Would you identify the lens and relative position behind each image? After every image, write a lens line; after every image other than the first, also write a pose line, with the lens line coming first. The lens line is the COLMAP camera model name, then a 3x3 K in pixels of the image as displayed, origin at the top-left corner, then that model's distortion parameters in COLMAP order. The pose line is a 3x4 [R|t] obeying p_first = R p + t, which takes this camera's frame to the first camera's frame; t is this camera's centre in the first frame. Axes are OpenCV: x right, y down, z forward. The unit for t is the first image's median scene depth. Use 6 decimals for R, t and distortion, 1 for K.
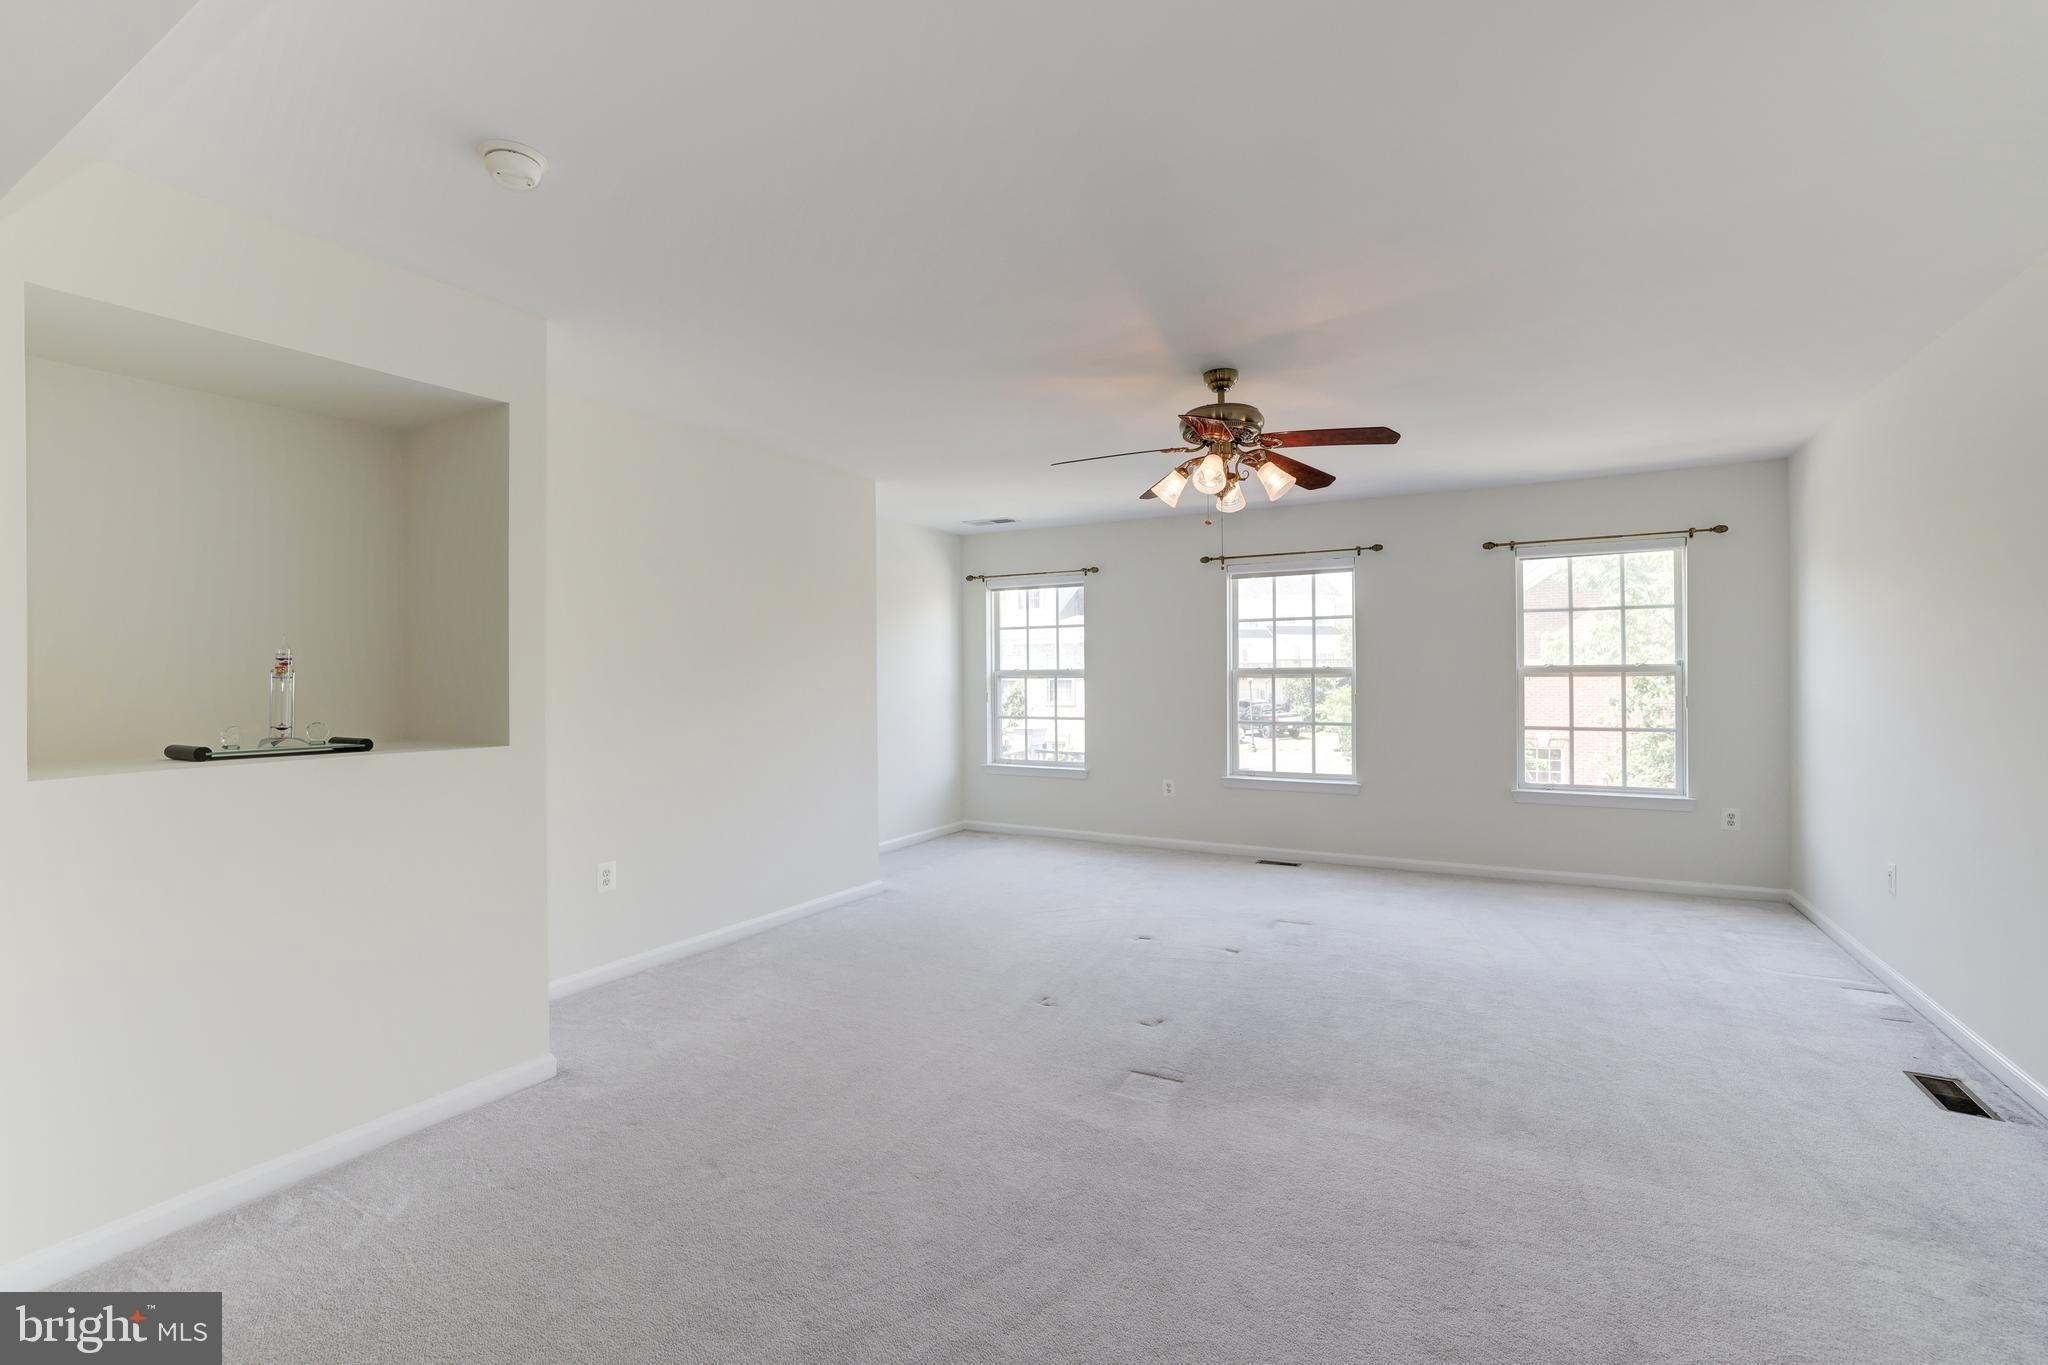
lens RADIAL K [[886.2, 0, 1024.6], [0, 886.2, 674.1], [0, 0, 1]] dist [-0.047508, 0.016039]
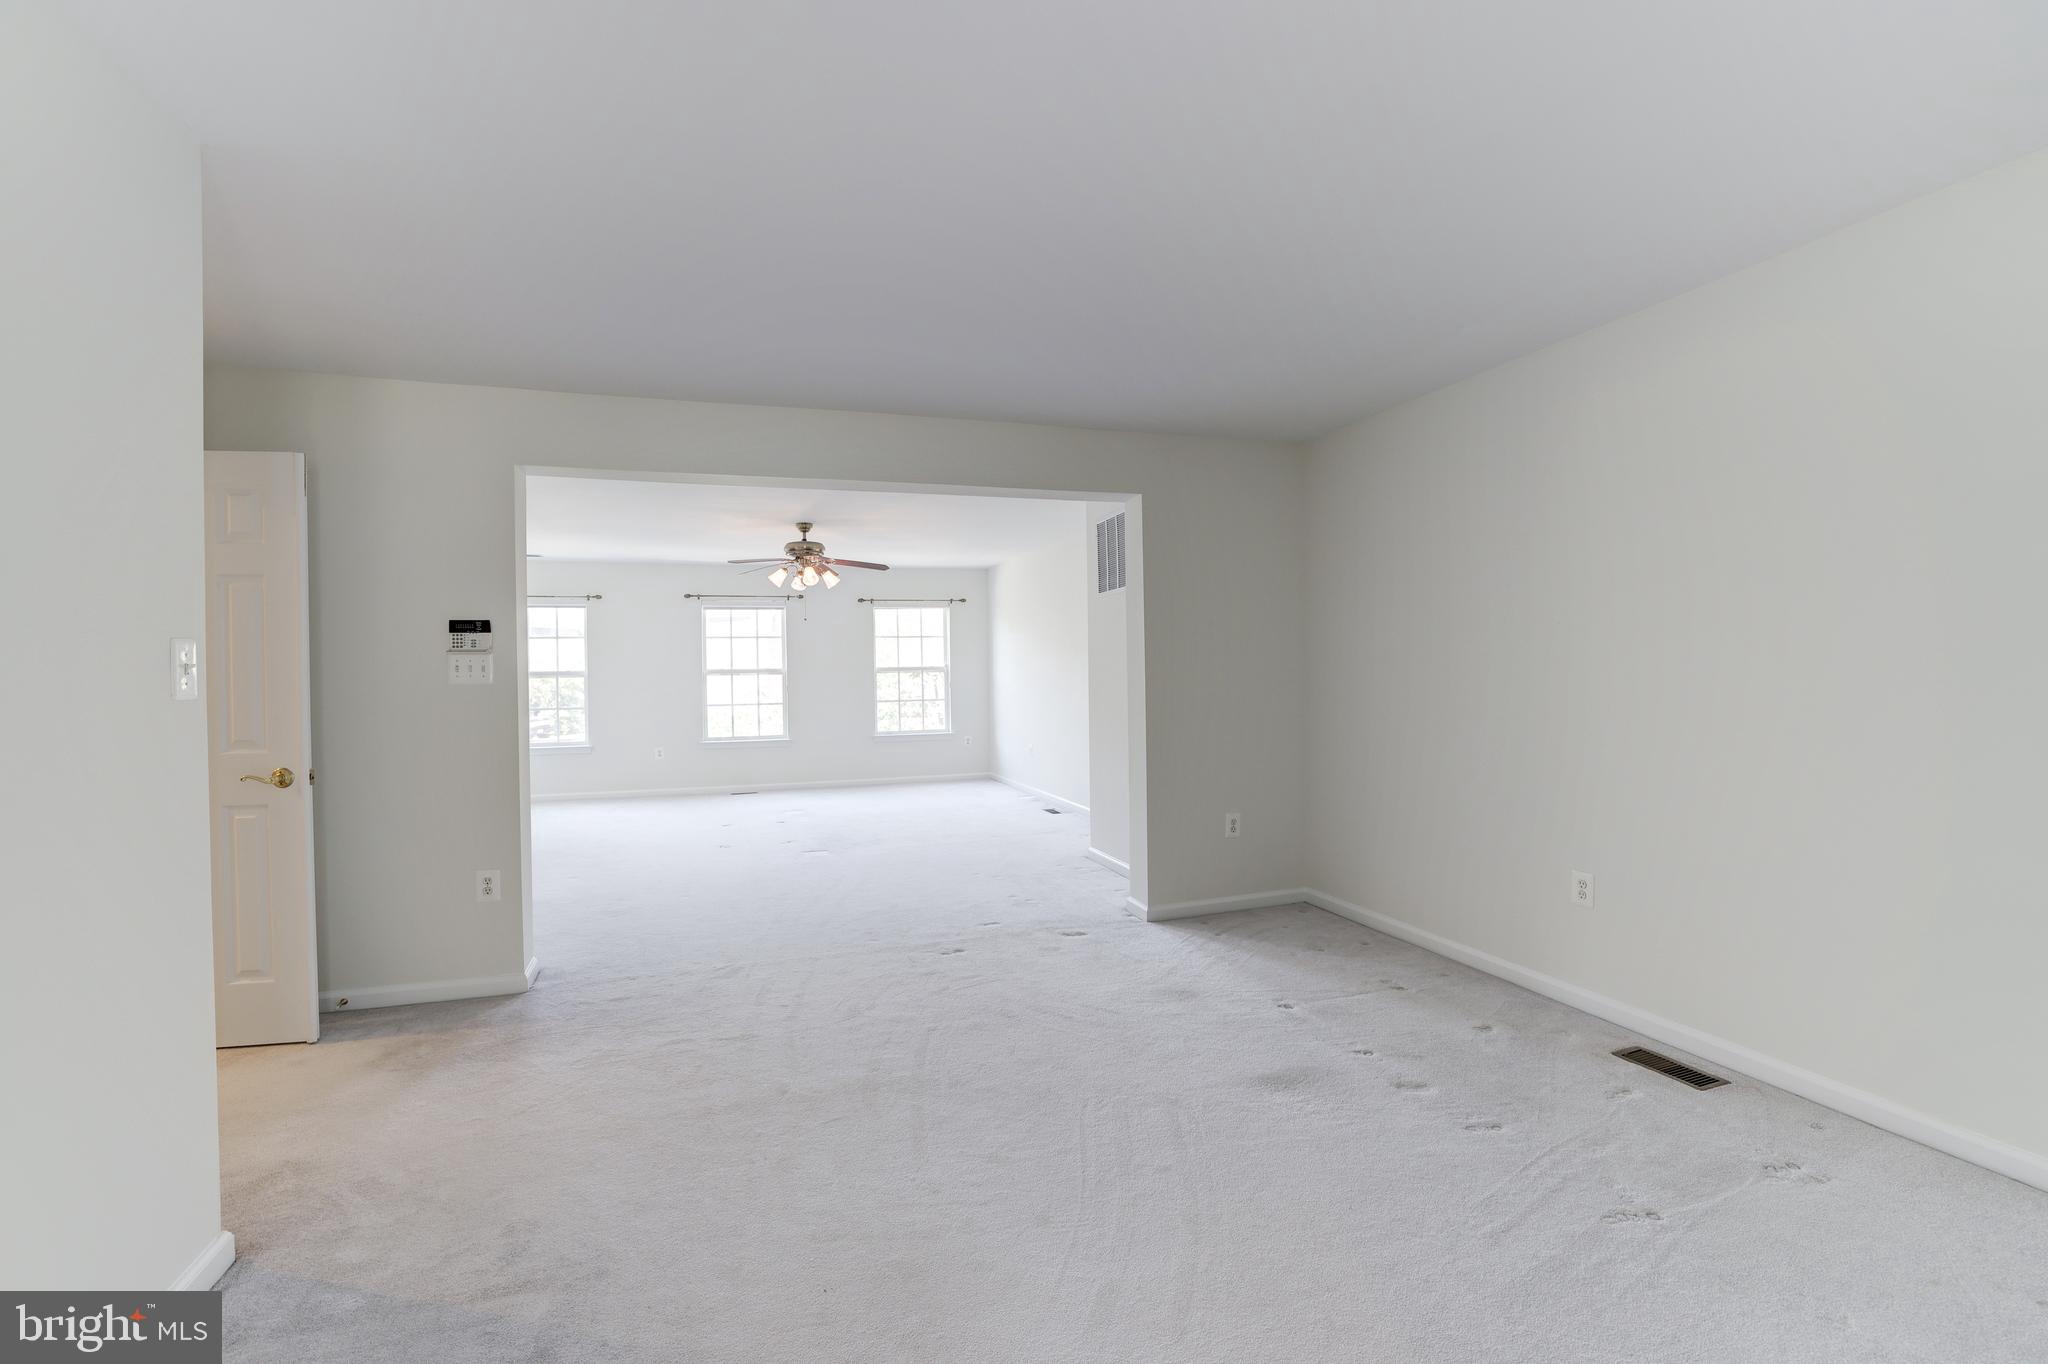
lens RADIAL K [[886.2, 0, 1024.6], [0, 886.2, 673.6], [0, 0, 1]] dist [-0.047508, 0.016039]
pose [[0.669265, -0.007001, 0.742991, -0.630293], [0.009006, 0.999959, 0.001310, 0.004420], [-0.742969, 0.005815, 0.669300, -0.492410]]
